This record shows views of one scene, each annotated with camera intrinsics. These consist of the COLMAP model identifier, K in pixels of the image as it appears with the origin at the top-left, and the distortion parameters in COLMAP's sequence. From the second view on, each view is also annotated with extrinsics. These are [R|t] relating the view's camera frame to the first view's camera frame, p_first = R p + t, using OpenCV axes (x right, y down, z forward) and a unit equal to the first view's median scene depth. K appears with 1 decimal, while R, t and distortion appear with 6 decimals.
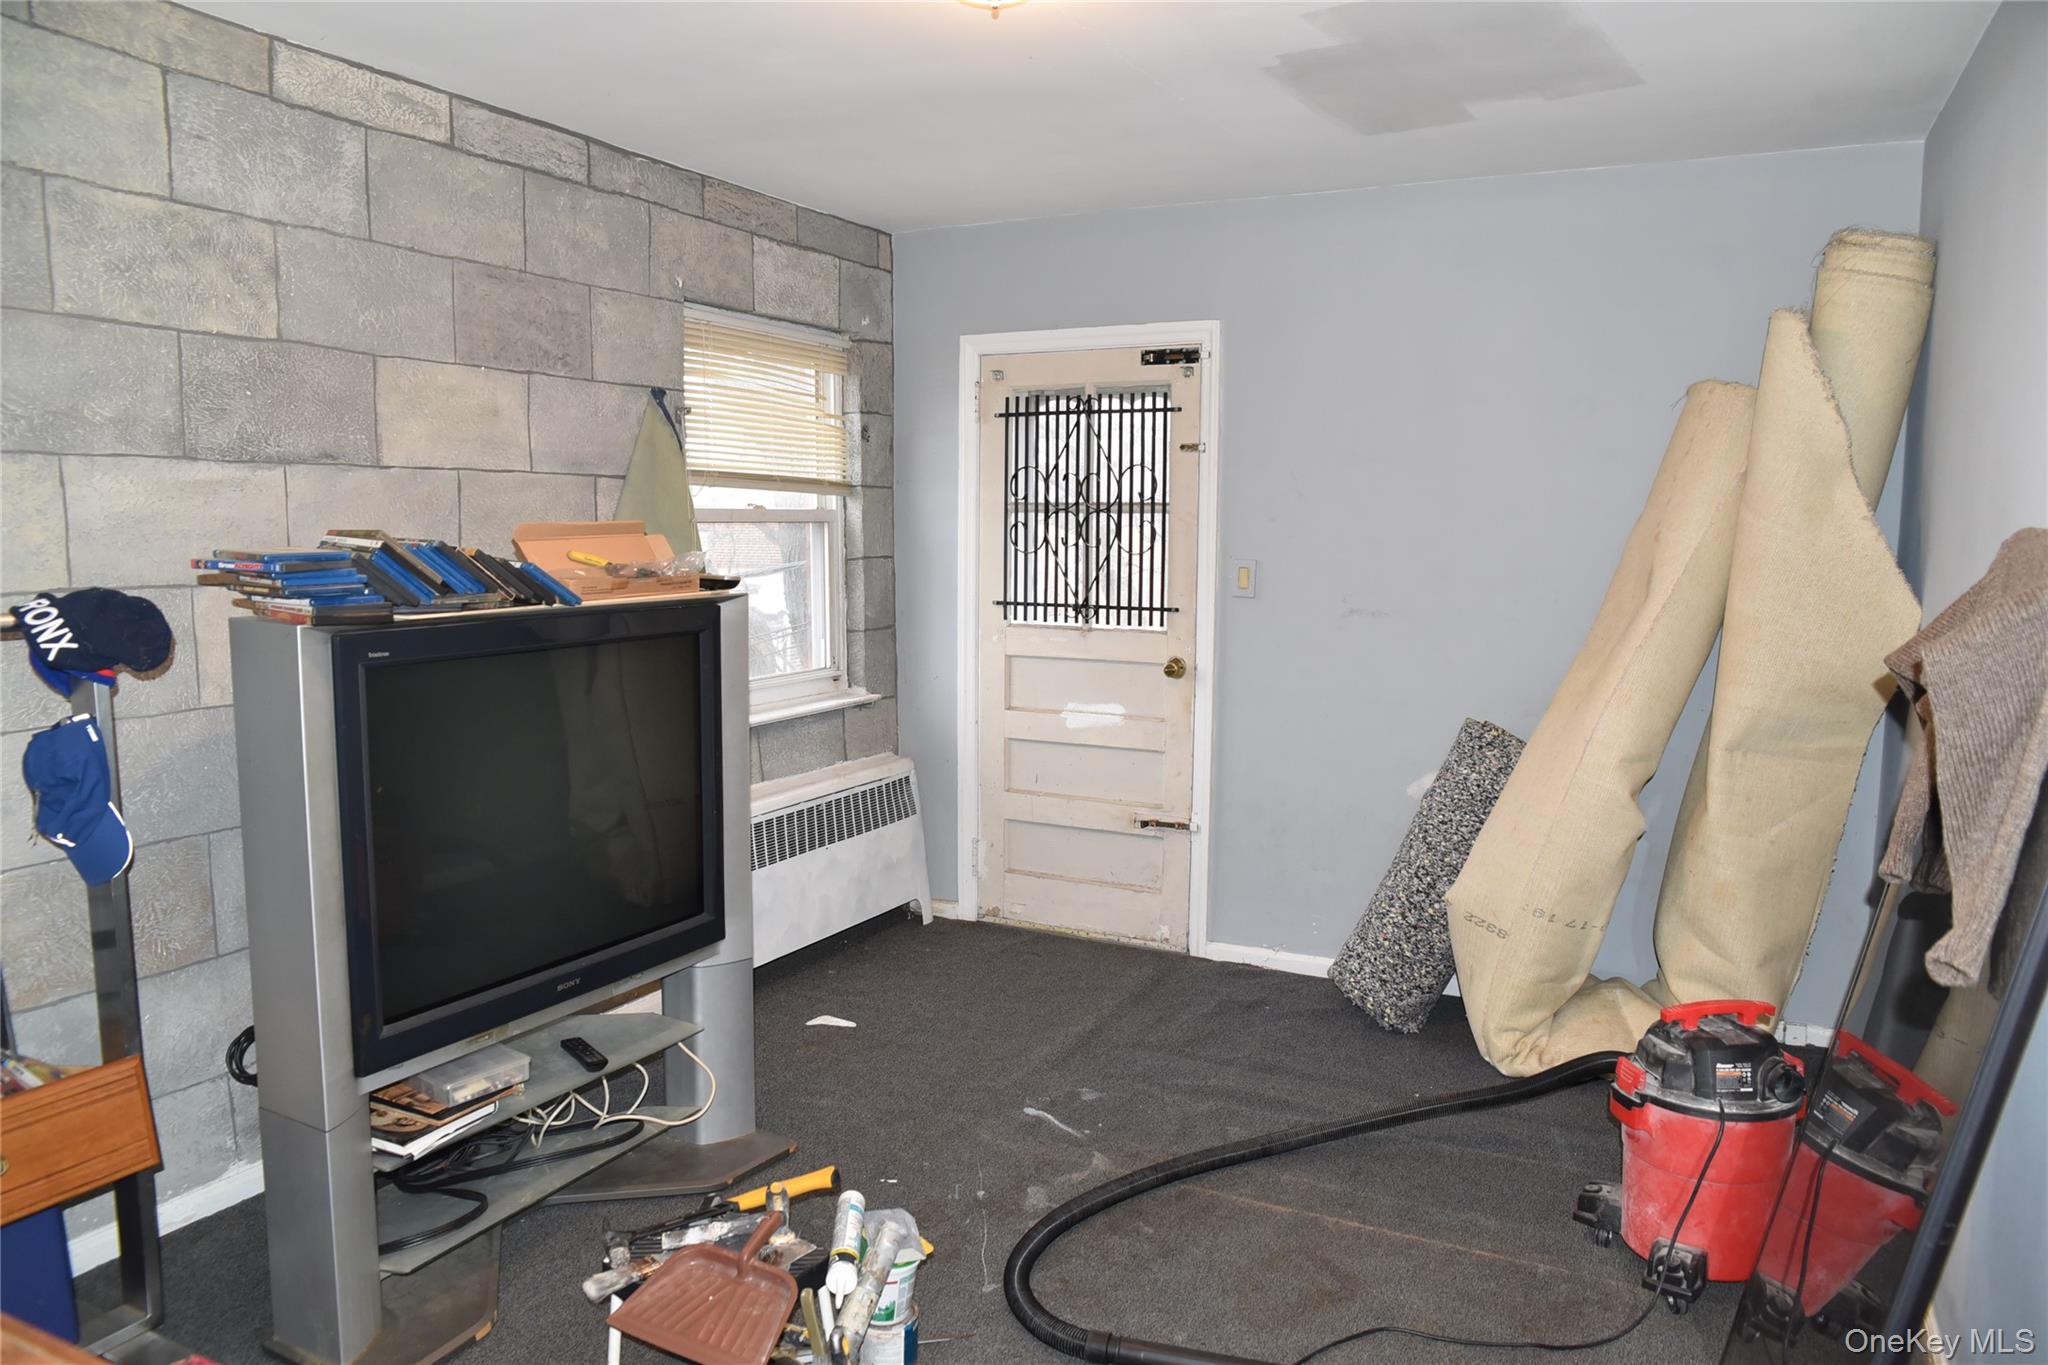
lens RADIAL K [[1391.6, 0, 1014.5], [0, 1391.6, 684.2], [0, 0, 1]] dist [-0.116778, 0.092548]
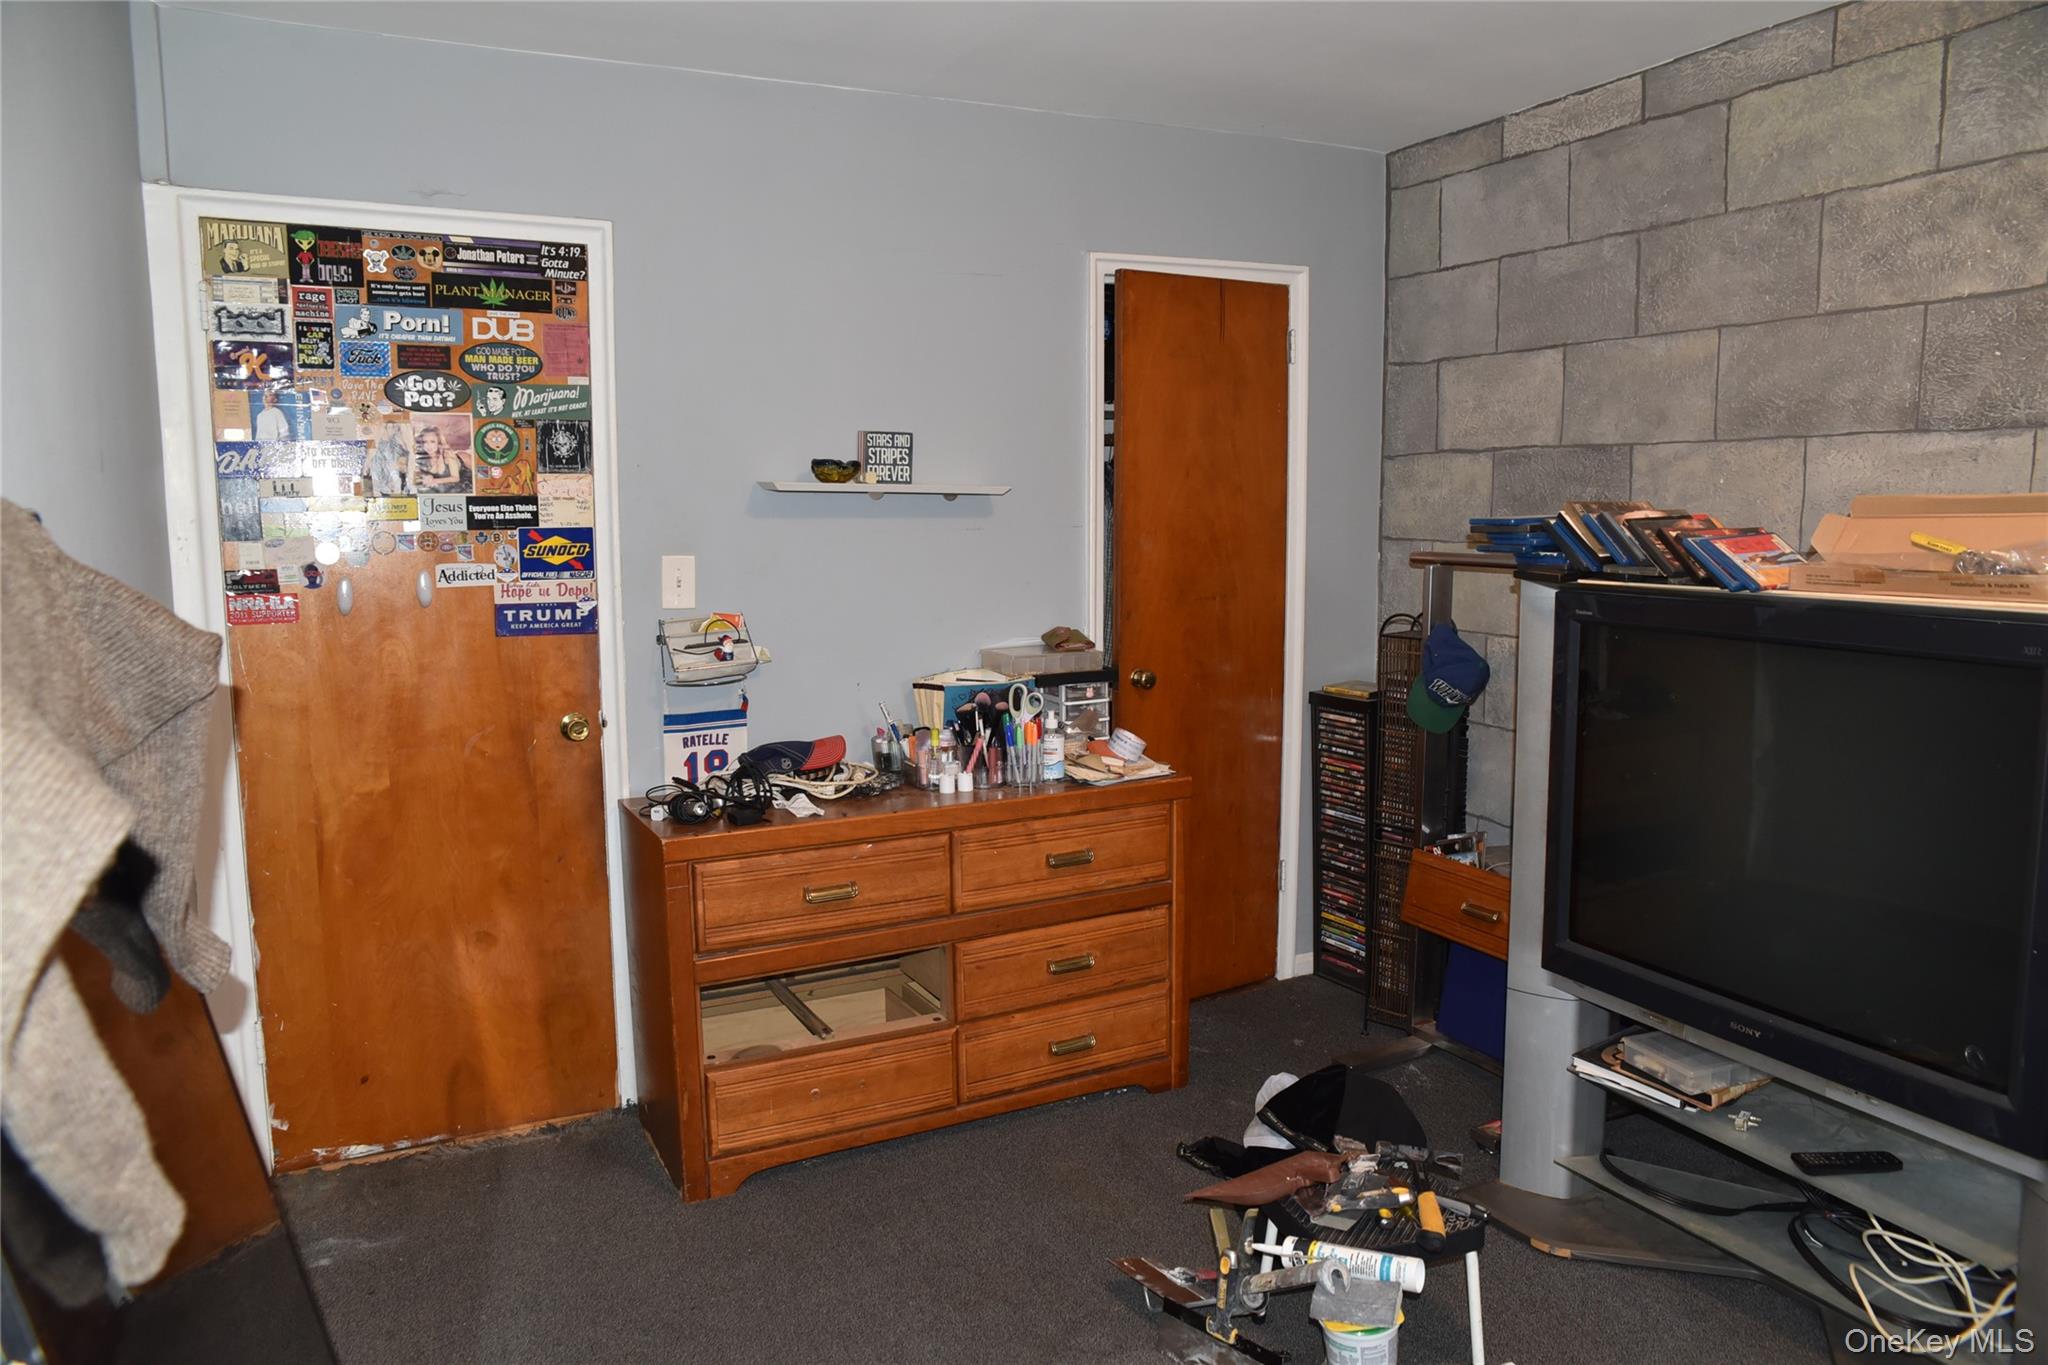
lens RADIAL K [[1391.6, 0, 1014.5], [0, 1391.6, 684.2], [0, 0, 1]] dist [-0.116778, 0.092548]
pose [[-0.584483, 0.104117, -0.804698, 0.602280], [-0.091109, 0.977040, 0.192592, -0.114960], [0.806274, 0.185883, -0.561578, 1.054812]]
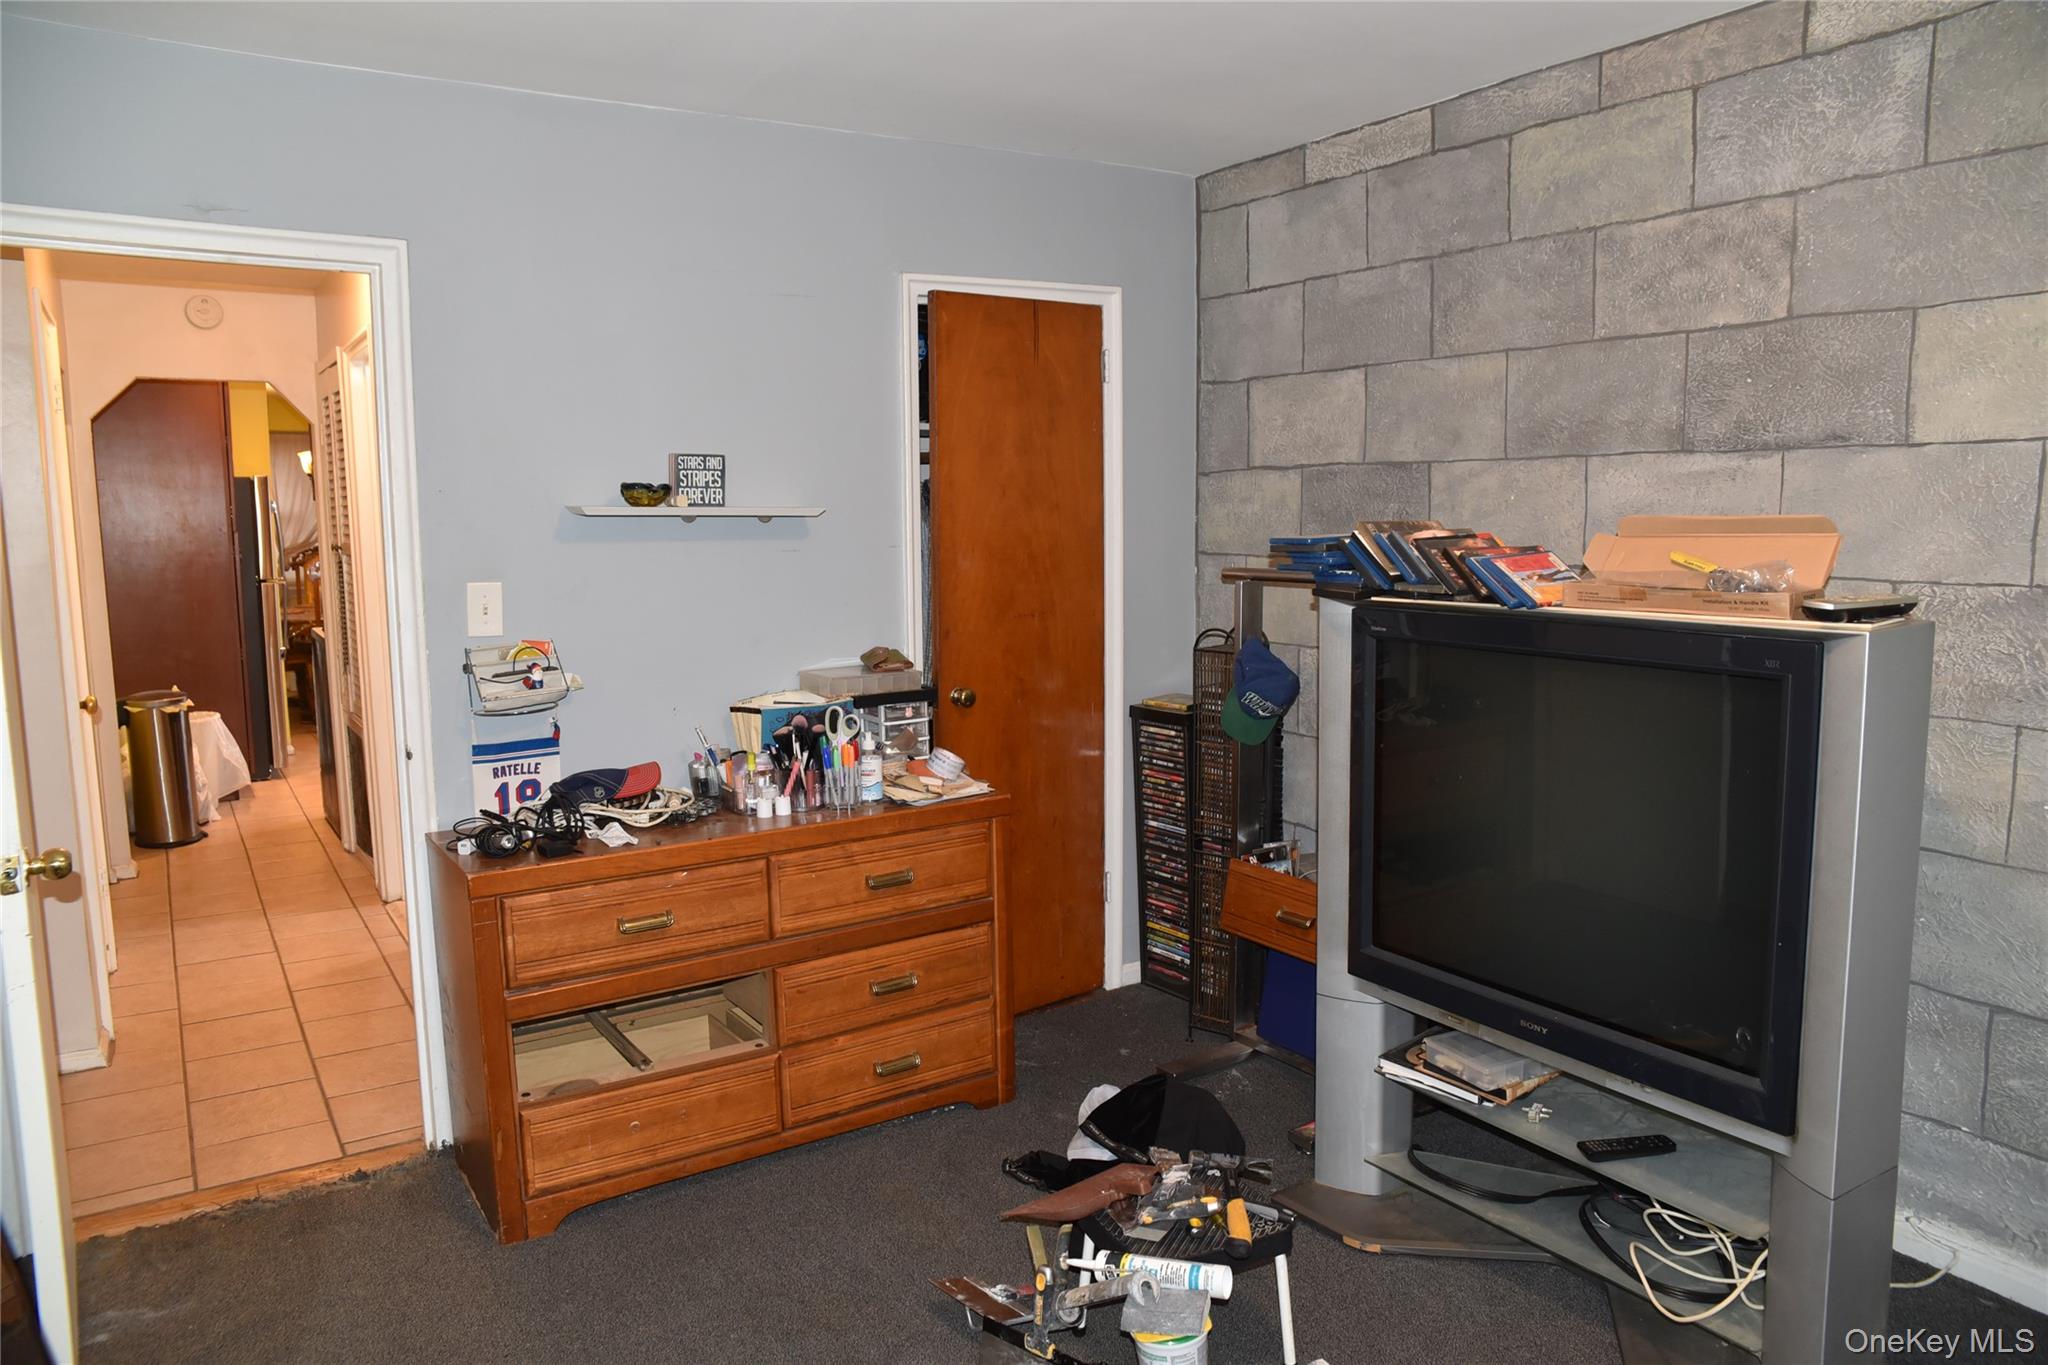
lens RADIAL K [[1391.6, 0, 1014.5], [0, 1391.6, 684.2], [0, 0, 1]] dist [-0.116778, 0.092548]
pose [[-0.491609, 0.110115, -0.863826, 0.590106], [-0.092121, 0.979831, 0.177329, -0.129264], [0.865930, 0.166753, -0.471549, 1.078578]]
